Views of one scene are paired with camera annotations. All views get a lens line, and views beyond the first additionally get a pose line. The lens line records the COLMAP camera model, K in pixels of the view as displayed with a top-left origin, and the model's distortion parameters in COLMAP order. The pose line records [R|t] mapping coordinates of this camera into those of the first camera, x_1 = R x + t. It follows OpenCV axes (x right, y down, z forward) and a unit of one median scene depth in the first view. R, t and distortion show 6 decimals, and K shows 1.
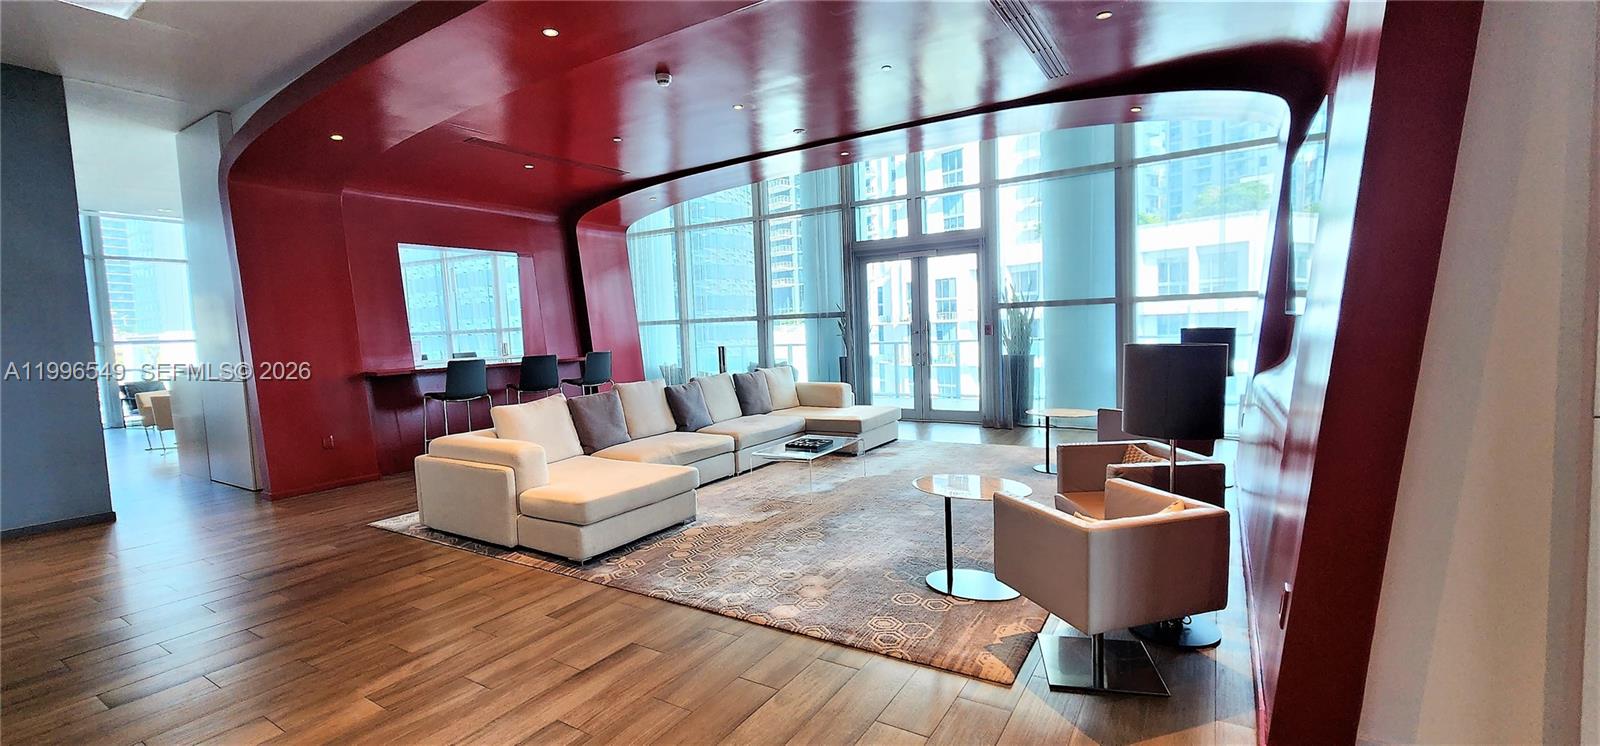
lens RADIAL K [[662.0, 0, 793.9], [0, 662.0, 380.0], [0, 0, 1]] dist [-0.008463, -0.000124]
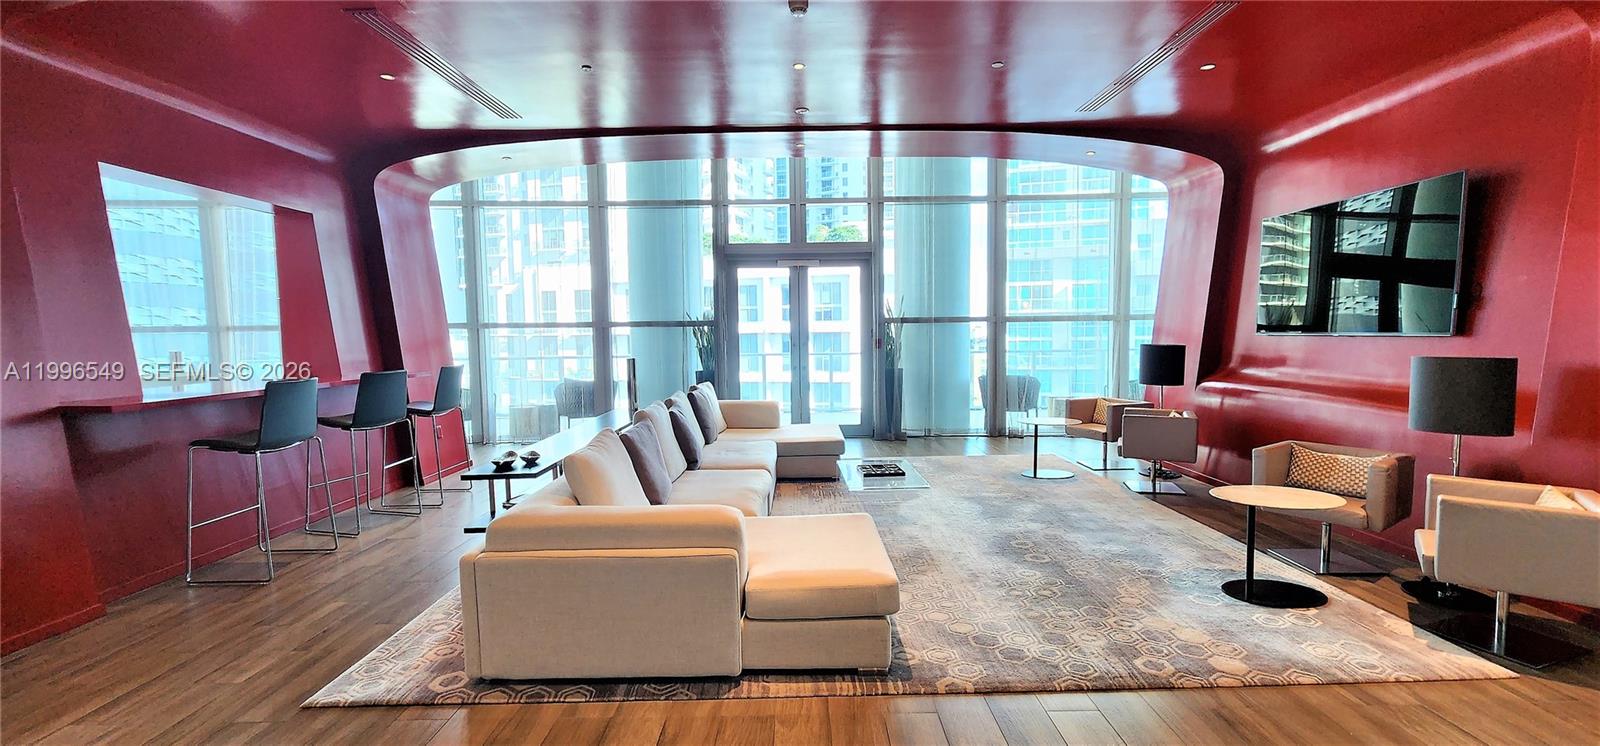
lens RADIAL K [[662.0, 0, 798.0], [0, 662.0, 372.2], [0, 0, 1]] dist [-0.008463, -0.000124]
pose [[0.840704, -0.006678, 0.541454, -0.345159], [0.025172, 0.999325, -0.026759, -0.006614], [-0.540909, 0.036125, 0.840305, 0.211015]]
